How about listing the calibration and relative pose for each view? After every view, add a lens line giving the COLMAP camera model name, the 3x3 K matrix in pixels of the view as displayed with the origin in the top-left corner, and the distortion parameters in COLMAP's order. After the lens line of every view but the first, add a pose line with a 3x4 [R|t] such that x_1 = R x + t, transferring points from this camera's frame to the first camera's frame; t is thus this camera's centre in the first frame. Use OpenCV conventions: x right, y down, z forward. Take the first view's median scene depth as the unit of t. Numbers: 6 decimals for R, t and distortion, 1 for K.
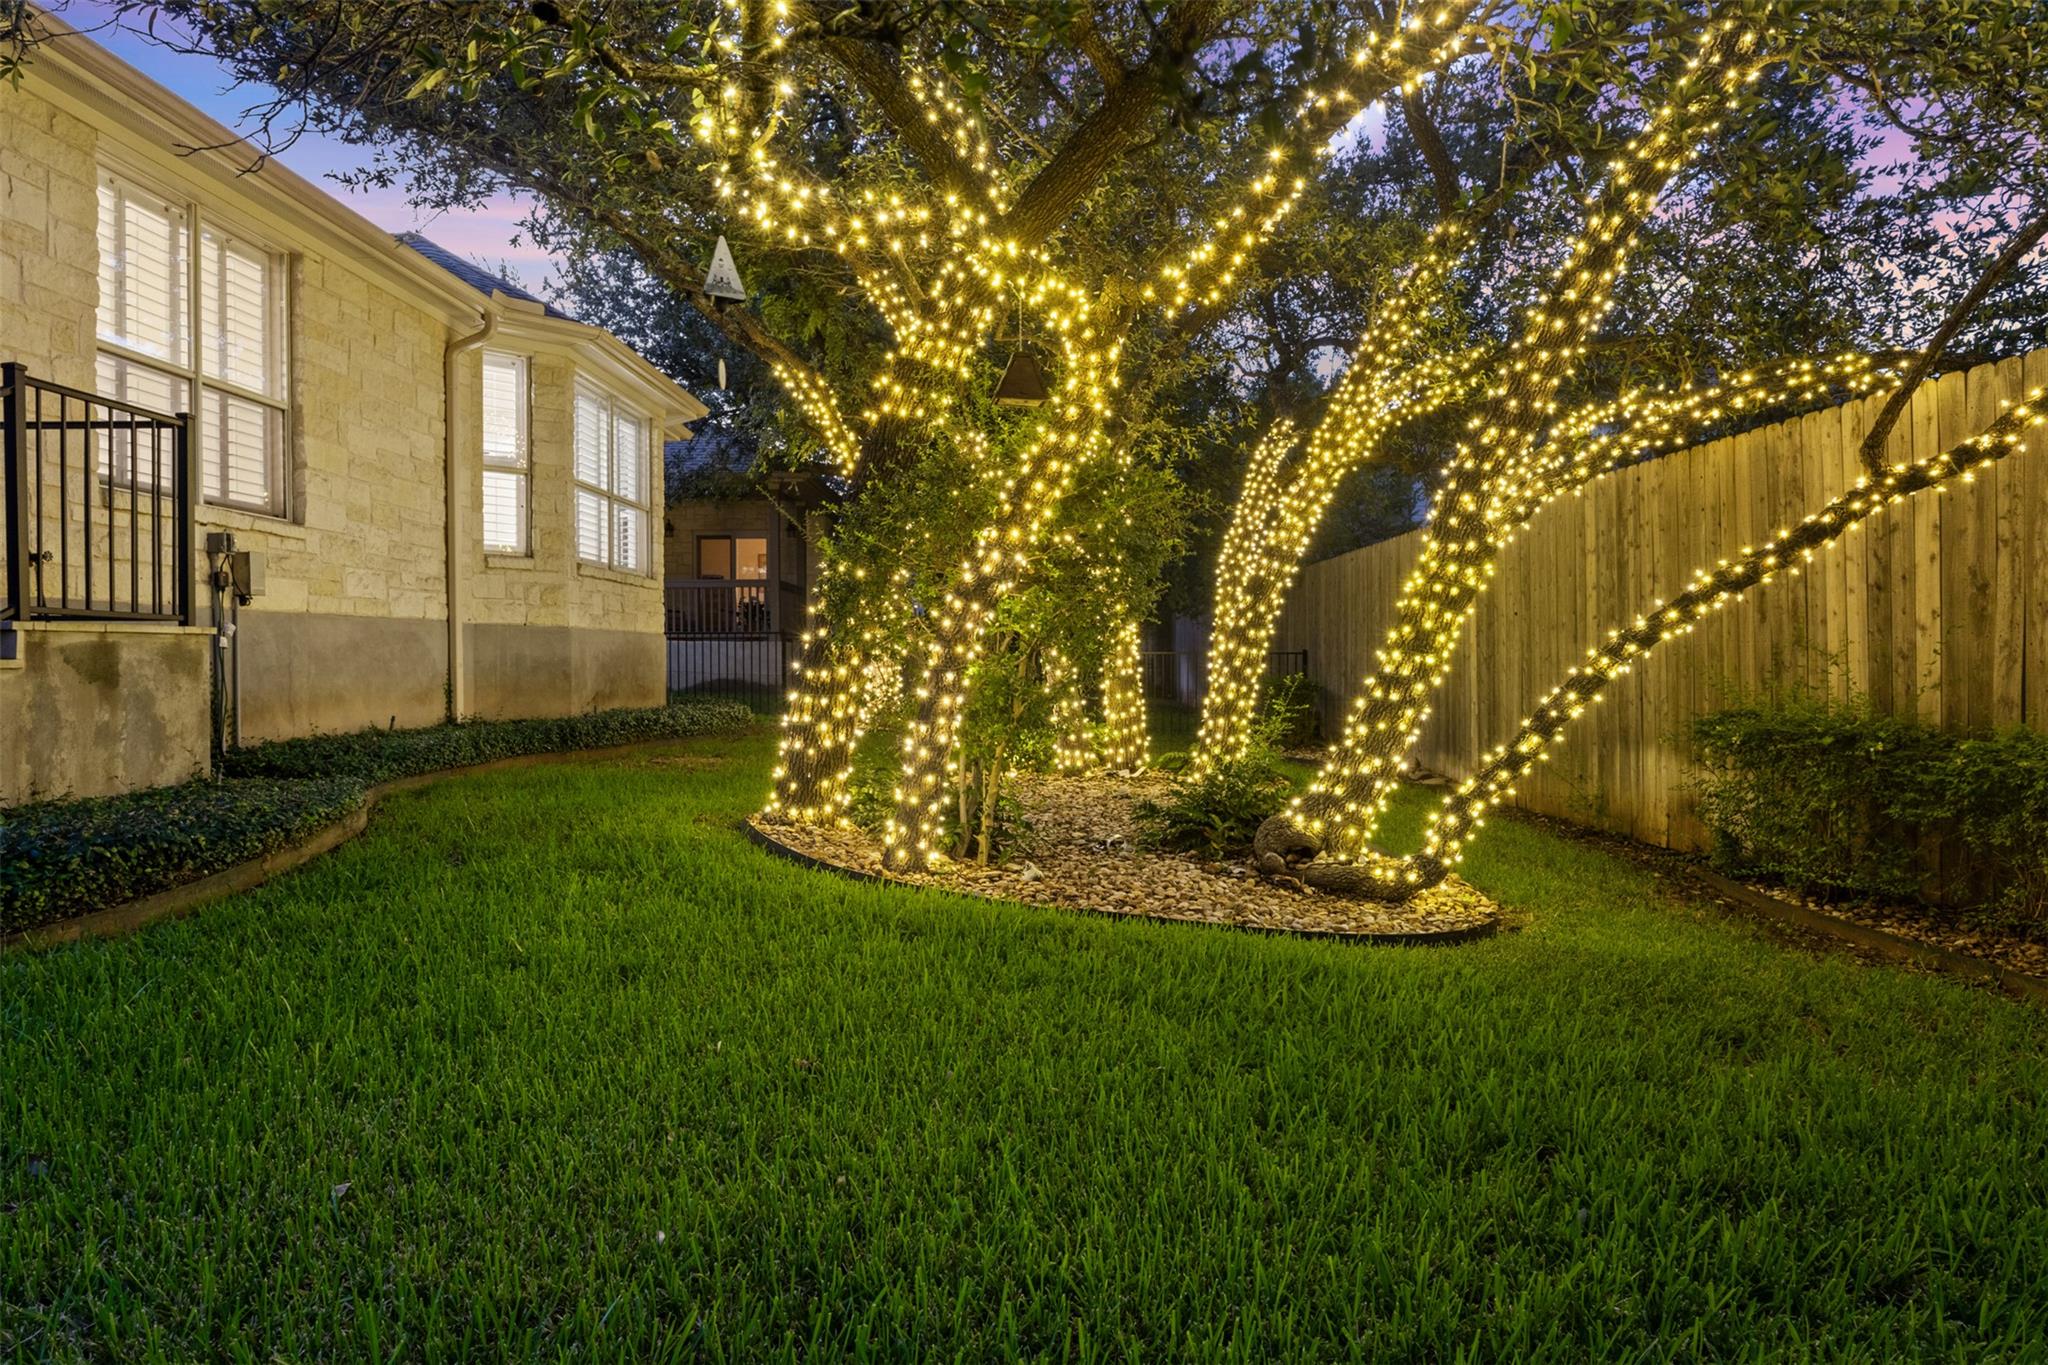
lens RADIAL K [[1233.4, 0, 1038.0], [0, 1233.4, 677.2], [0, 0, 1]] dist [-0.002502, -0.002768]
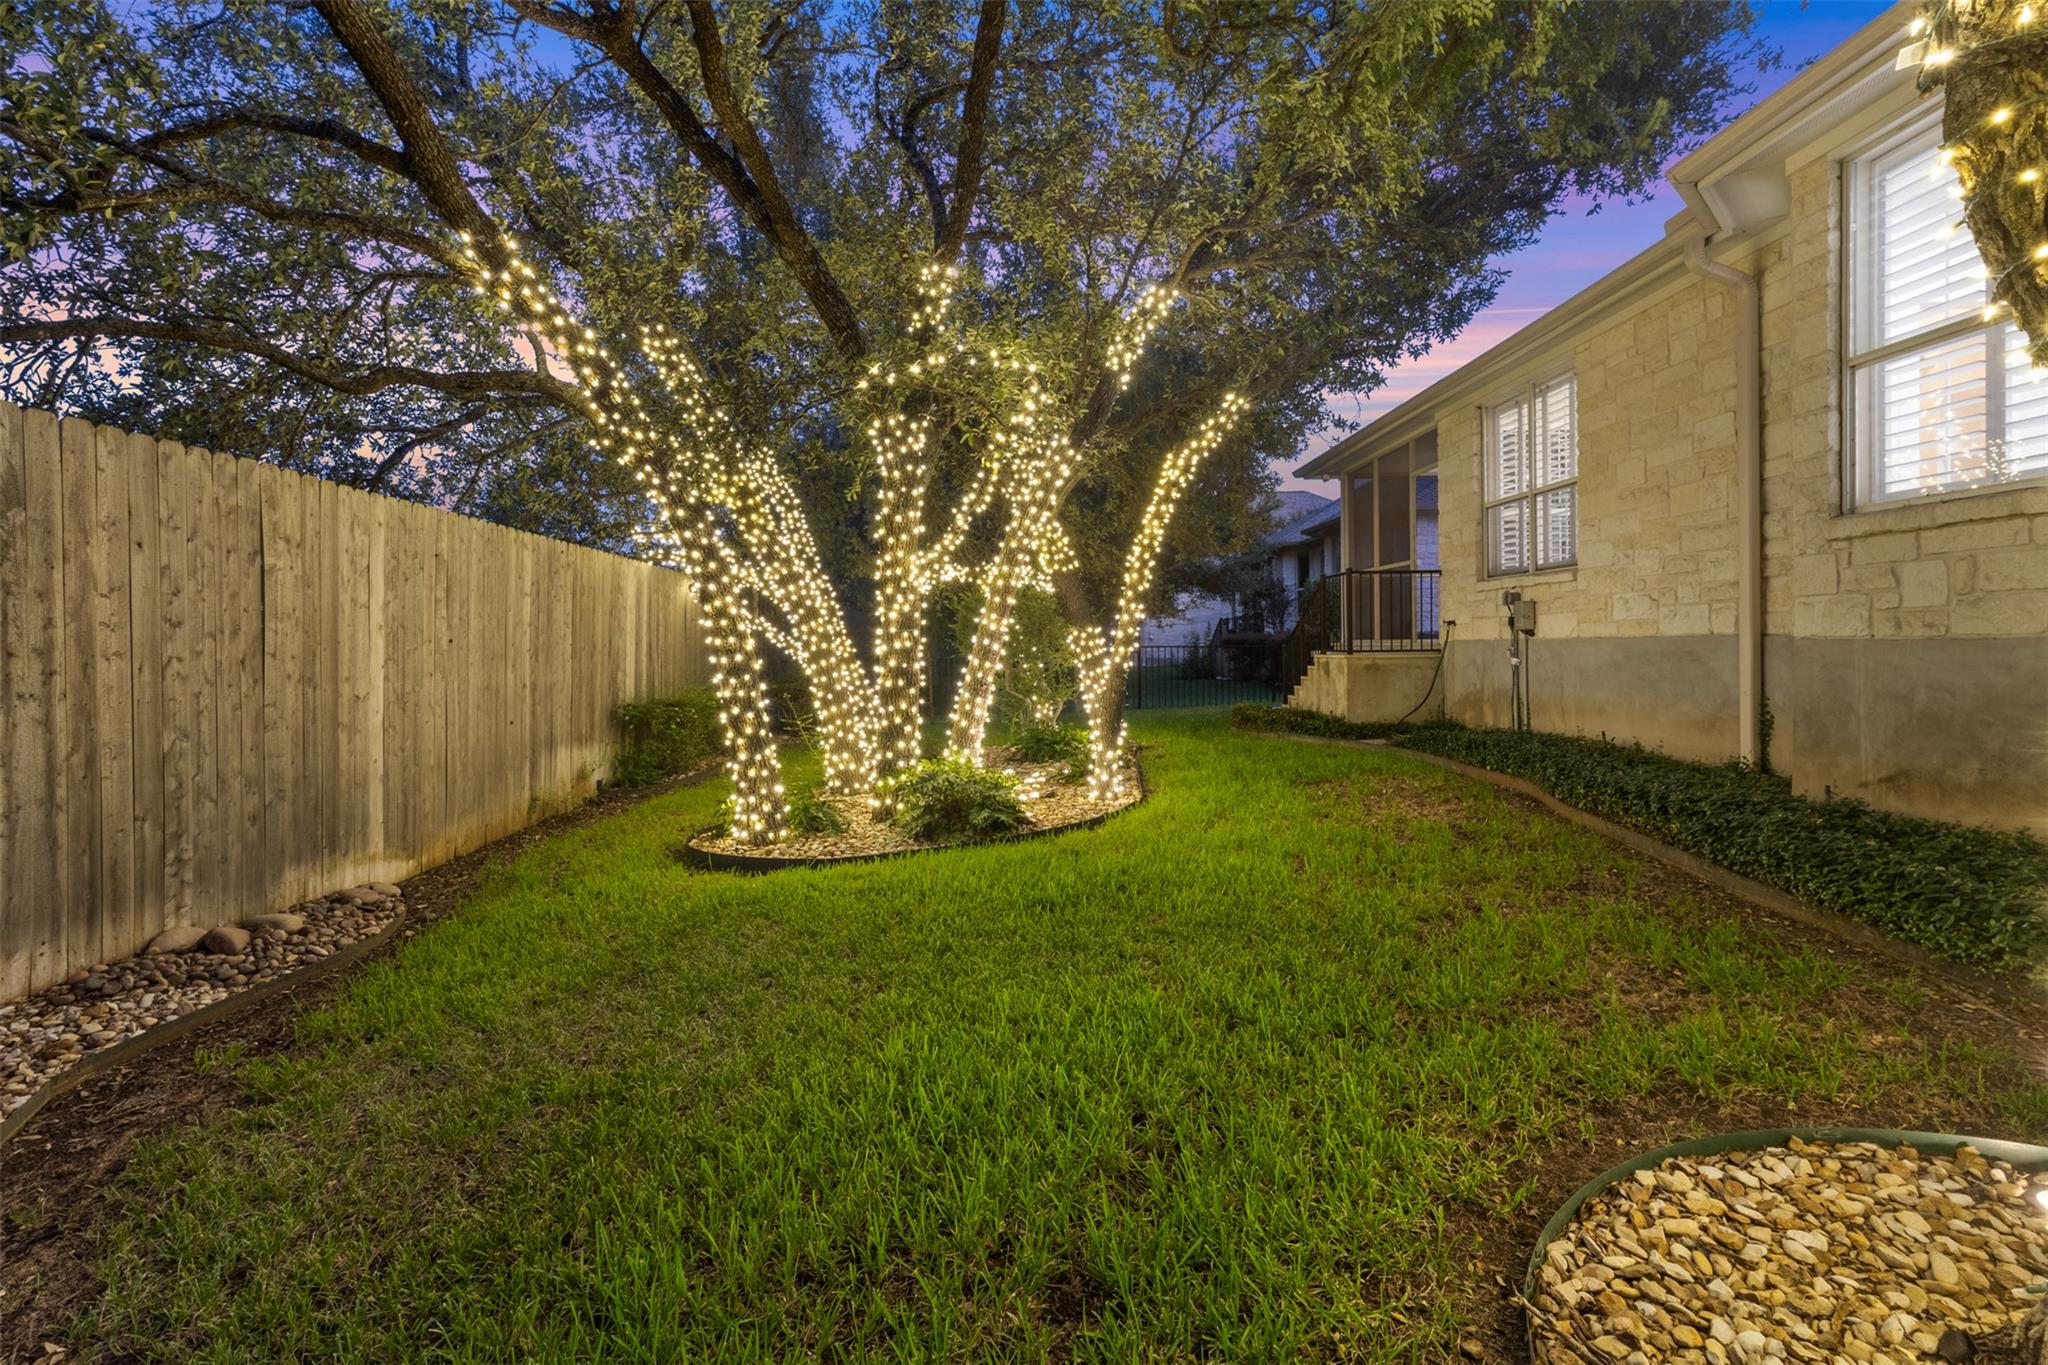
lens RADIAL K [[954.0, 0, 1026.3], [0, 954.0, 641.0], [0, 0, 1]] dist [0.001537, 0.000566]
pose [[-0.999904, 0.003585, -0.013380, -0.026316], [0.003461, 0.999951, 0.009240, -0.087313], [0.013413, 0.009193, -0.999868, 2.864083]]
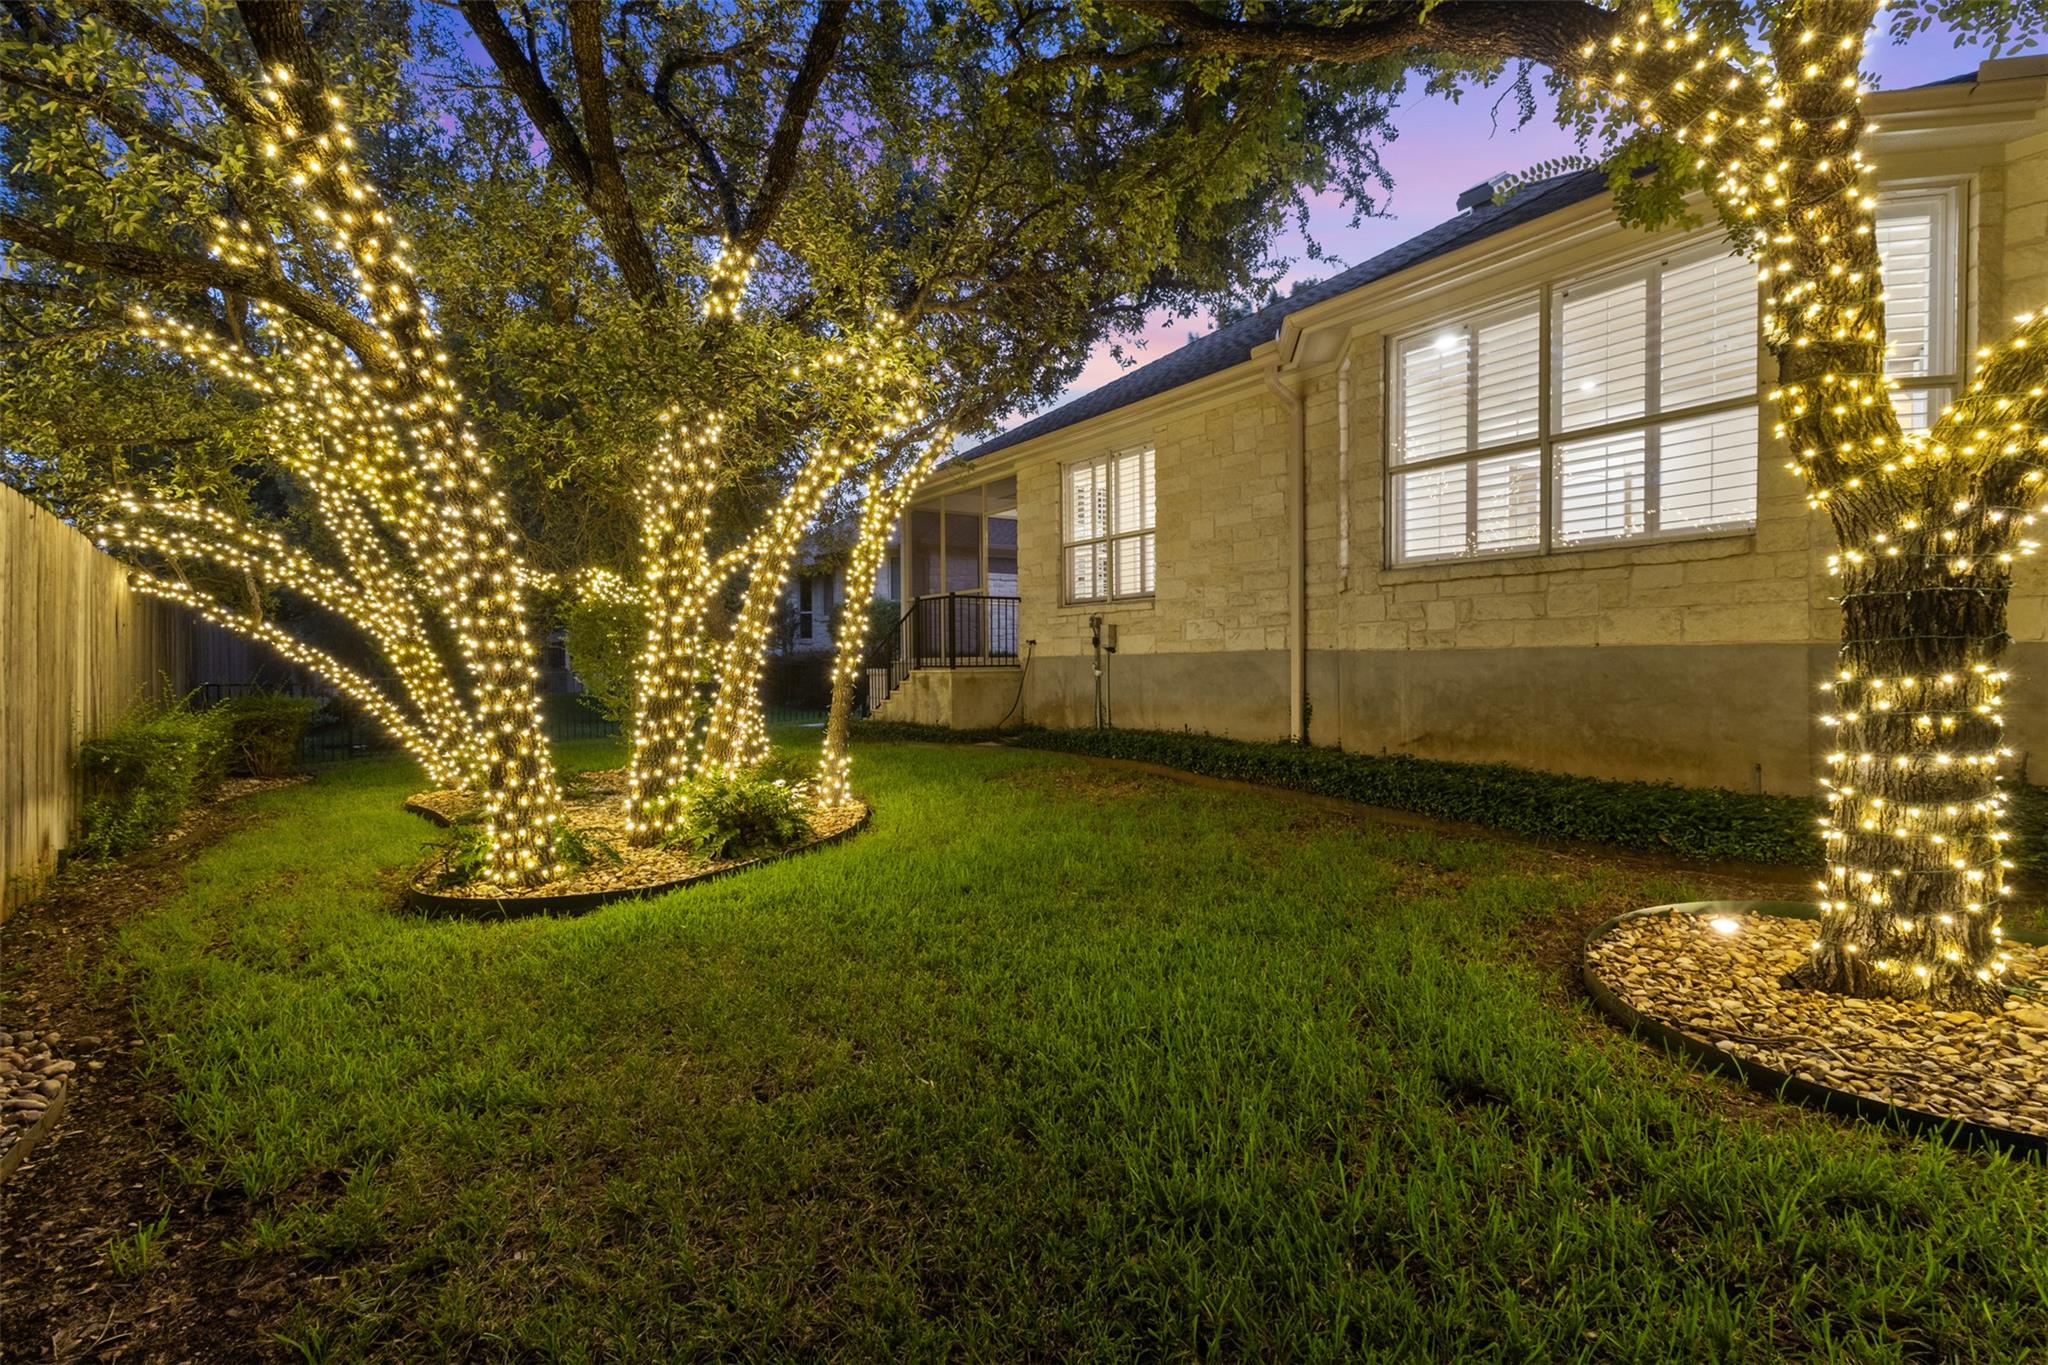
lens RADIAL K [[935.8, 0, 1016.9], [0, 935.8, 678.6], [0, 0, 1]] dist [0.000487, 0.000899]
pose [[-0.822515, 0.010932, -0.568638, 0.377651], [-0.002682, 0.999730, 0.023099, -0.068850], [0.568737, 0.020524, -0.822264, 2.784993]]
